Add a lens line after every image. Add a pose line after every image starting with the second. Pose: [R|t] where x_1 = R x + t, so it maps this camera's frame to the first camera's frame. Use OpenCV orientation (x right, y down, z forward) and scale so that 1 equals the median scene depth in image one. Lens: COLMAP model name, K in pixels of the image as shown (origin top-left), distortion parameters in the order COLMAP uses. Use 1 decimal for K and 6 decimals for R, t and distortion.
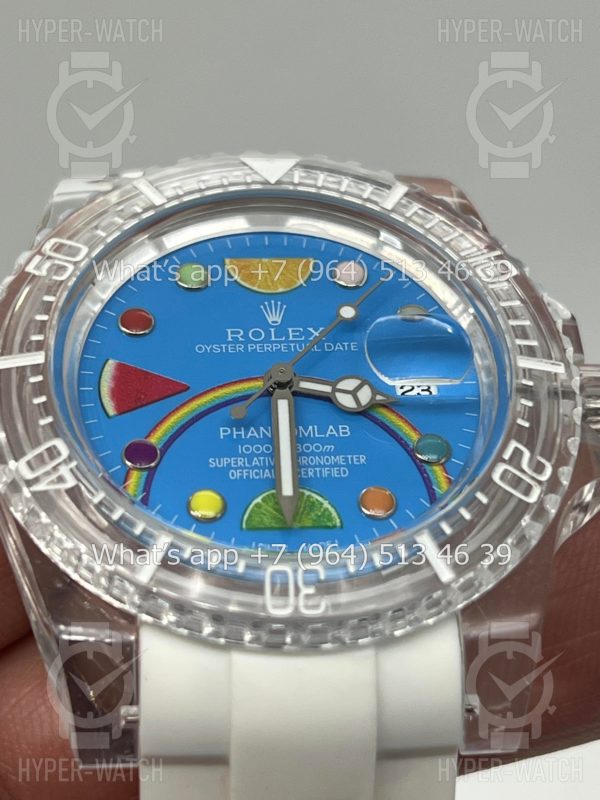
lens RADIAL K [[1859.9, 0, 300.0], [0, 1859.9, 400.0], [0, 0, 1]] dist [0.215982, 0.021390]
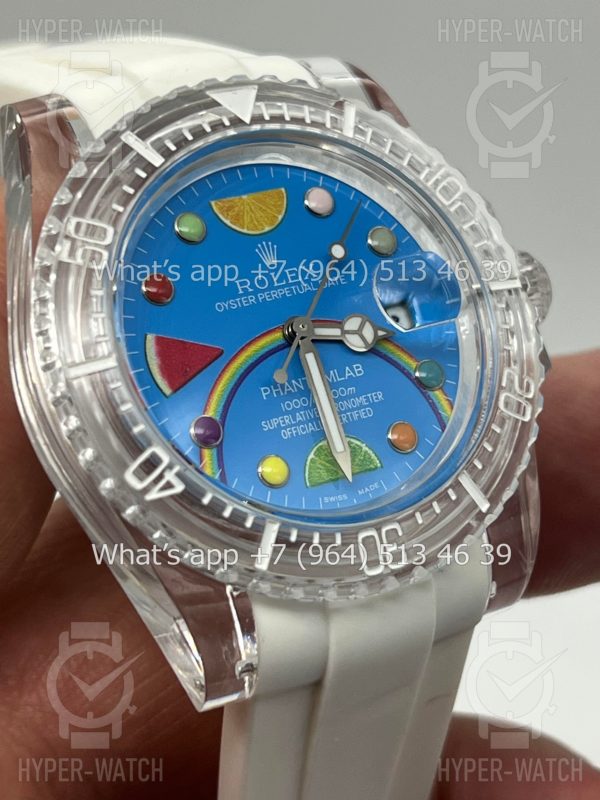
lens RADIAL K [[1859.9, 0, 300.0], [0, 1859.9, 400.0], [0, 0, 1]] dist [0.215982, 0.021390]
pose [[0.914035, -0.164988, 0.370565, -0.432047], [0.017653, 0.928857, 0.370018, -0.386796], [-0.405251, -0.331668, 0.851921, 0.050199]]
